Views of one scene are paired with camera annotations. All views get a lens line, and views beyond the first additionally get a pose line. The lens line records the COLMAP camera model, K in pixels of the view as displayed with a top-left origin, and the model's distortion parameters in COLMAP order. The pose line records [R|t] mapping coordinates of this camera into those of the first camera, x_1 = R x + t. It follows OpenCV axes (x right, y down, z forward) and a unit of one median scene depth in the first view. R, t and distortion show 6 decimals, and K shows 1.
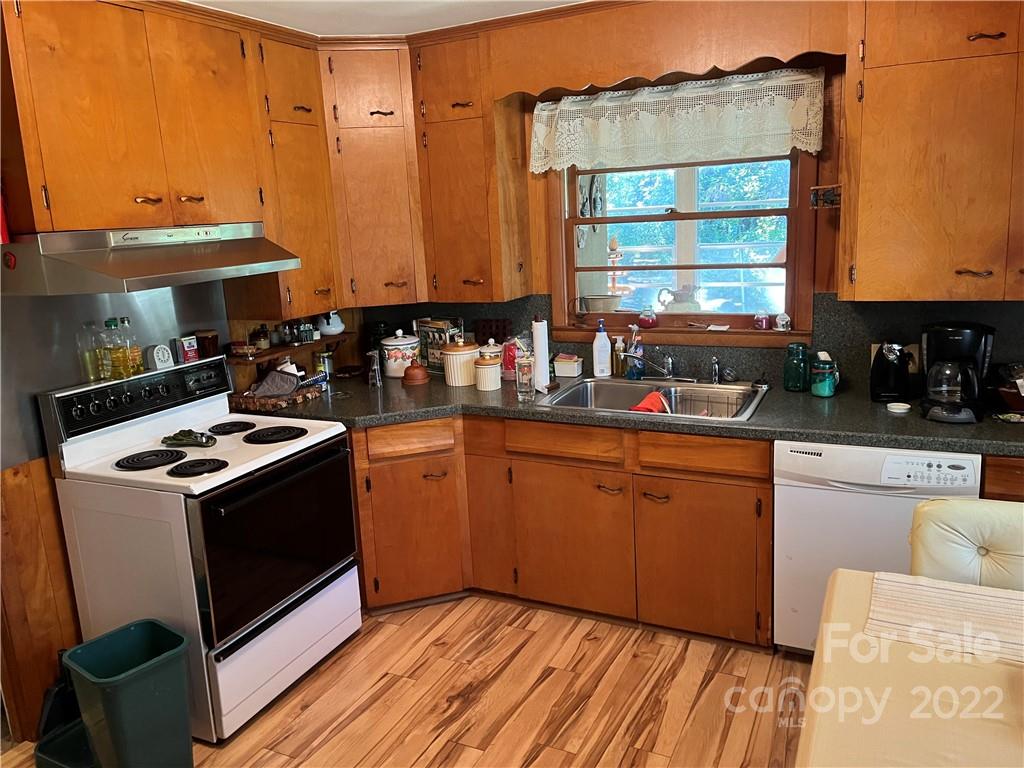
lens RADIAL K [[783.0, 0, 499.7], [0, 783.0, 379.0], [0, 0, 1]] dist [0.041238, -0.013406]
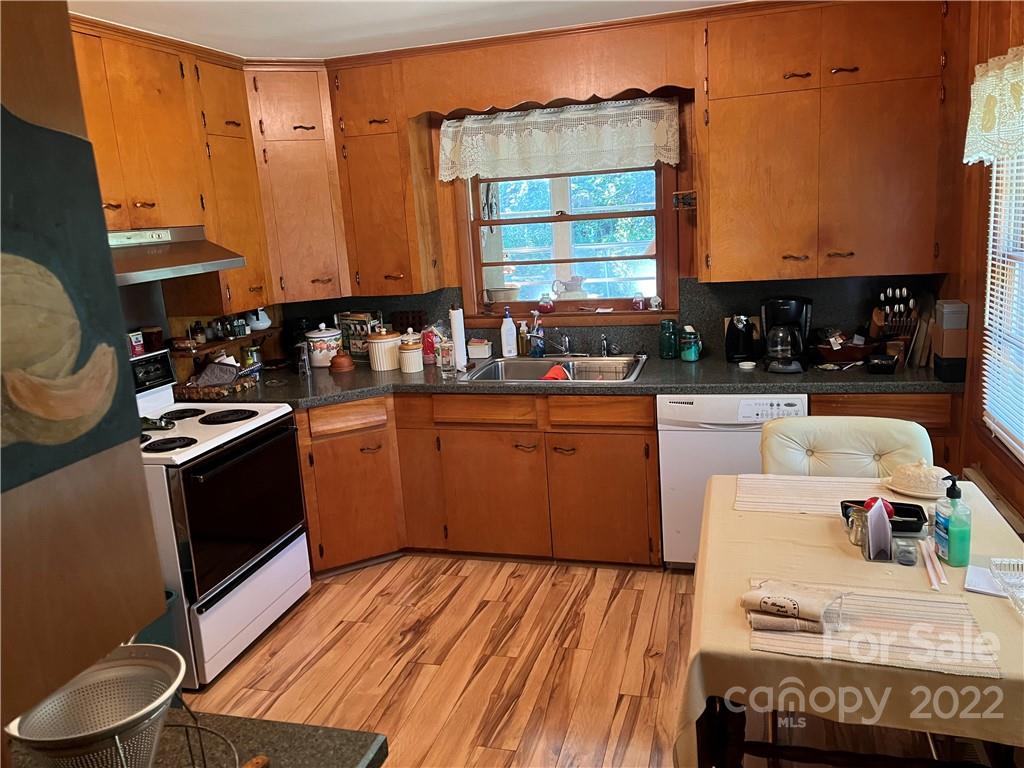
lens RADIAL K [[769.6, 0, 515.3], [0, 769.6, 371.7], [0, 0, 1]] dist [0.073292, -0.088326]
pose [[0.982712, -0.047212, 0.179022, -0.077478], [0.049769, 0.998713, -0.009816, 0.036719], [-0.178328, 0.018556, 0.983796, -0.143050]]
